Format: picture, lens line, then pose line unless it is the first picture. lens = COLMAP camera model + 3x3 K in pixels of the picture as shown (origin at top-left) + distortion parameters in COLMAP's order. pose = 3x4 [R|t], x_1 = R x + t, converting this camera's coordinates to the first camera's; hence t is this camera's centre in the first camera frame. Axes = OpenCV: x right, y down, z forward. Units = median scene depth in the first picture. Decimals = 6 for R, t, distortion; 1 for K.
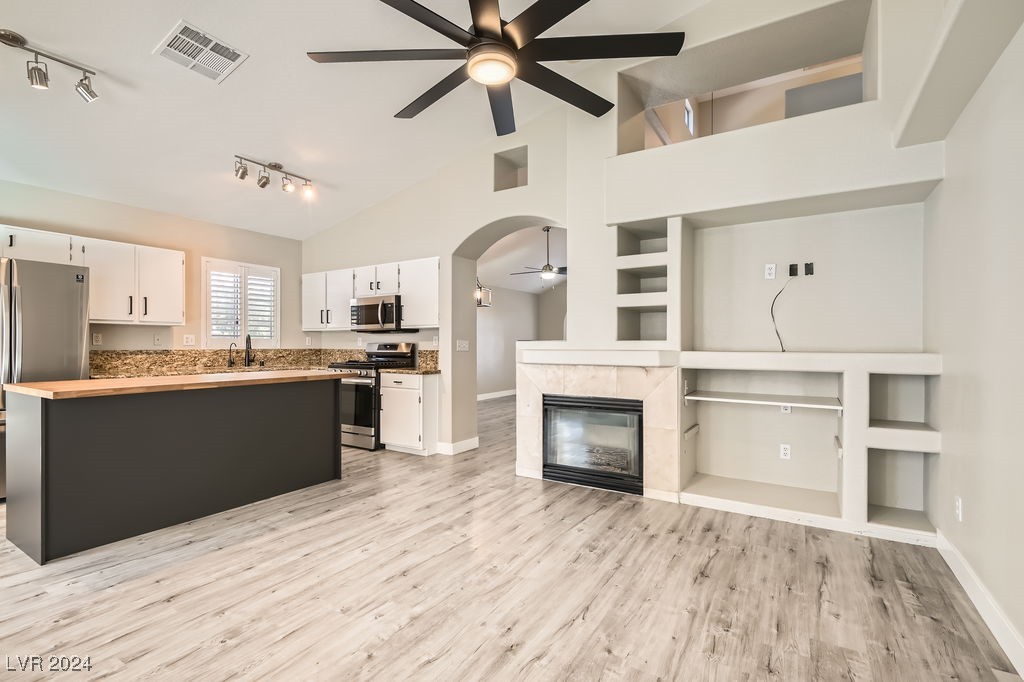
lens RADIAL K [[473.8, 0, 511.9], [0, 473.8, 344.5], [0, 0, 1]] dist [0.004664, -0.004397]
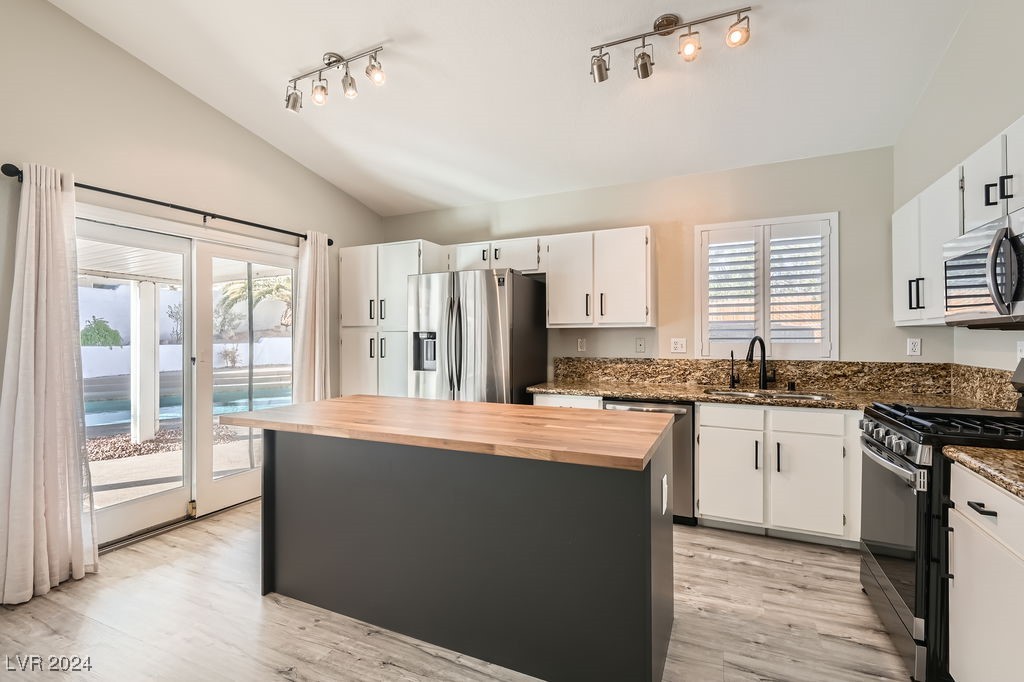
lens RADIAL K [[473.8, 0, 506.5], [0, 473.8, 336.9], [0, 0, 1]] dist [0.004664, -0.004397]
pose [[0.121005, -0.000712, -0.992652, 0.005765], [0.004182, 0.999991, -0.000208, -0.026311], [0.992643, -0.004126, 0.121007, 0.738984]]
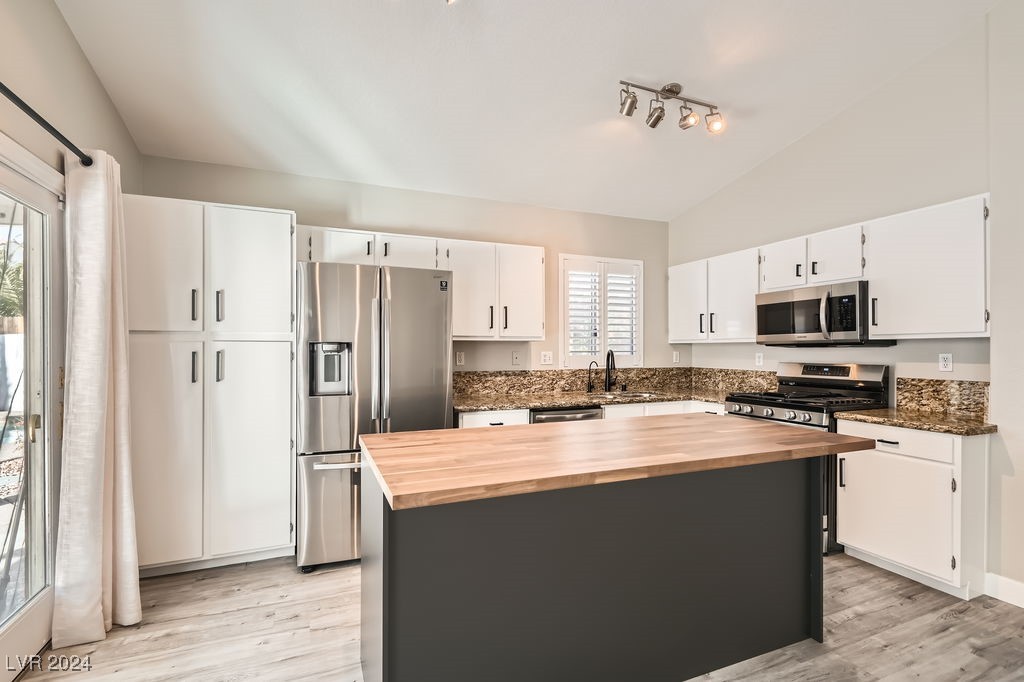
lens RADIAL K [[473.8, 0, 508.0], [0, 473.8, 346.7], [0, 0, 1]] dist [0.004664, -0.004397]
pose [[0.814990, -0.004671, -0.579457, -0.301197], [0.001843, 0.999983, -0.005469, -0.027158], [0.579473, 0.003389, 0.814985, 0.344176]]
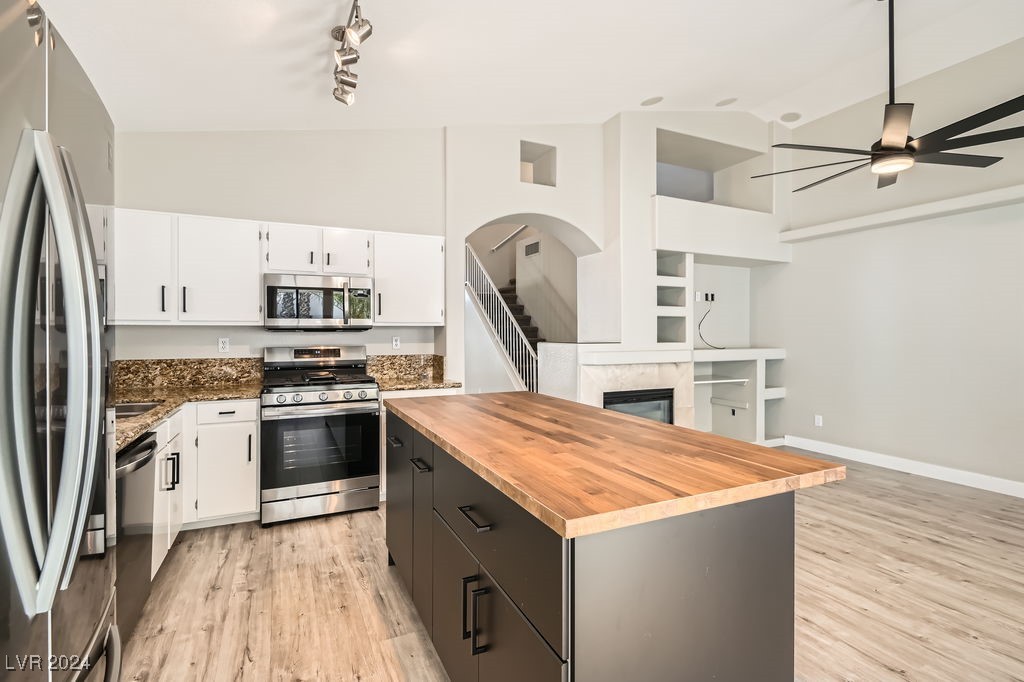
lens RADIAL K [[473.8, 0, 505.4], [0, 473.8, 338.0], [0, 0, 1]] dist [0.004664, -0.004397]
pose [[0.542390, -0.012243, 0.840038, -0.841776], [-0.001187, 0.999882, 0.015339, -0.032119], [-0.840126, -0.009317, 0.542311, 0.530287]]
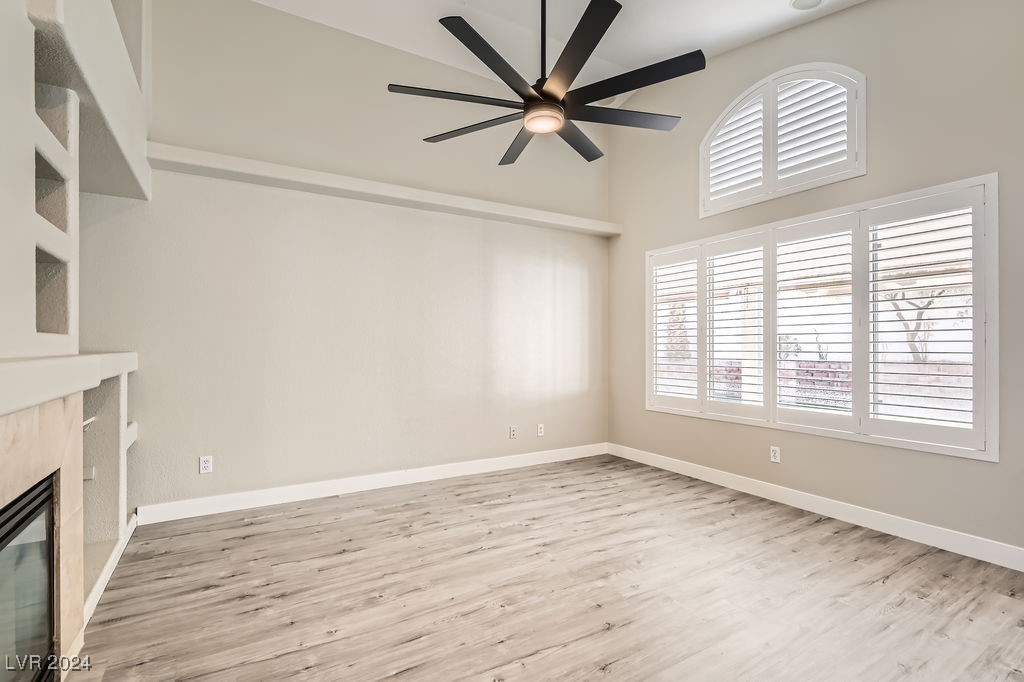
lens RADIAL K [[473.8, 0, 507.4], [0, 473.8, 343.9], [0, 0, 1]] dist [0.004664, -0.004397]
pose [[-0.886900, 0.001442, 0.461959, -0.232129], [-0.002351, 0.999968, -0.007636, 0.003915], [-0.461955, -0.007859, -0.886869, 0.934445]]
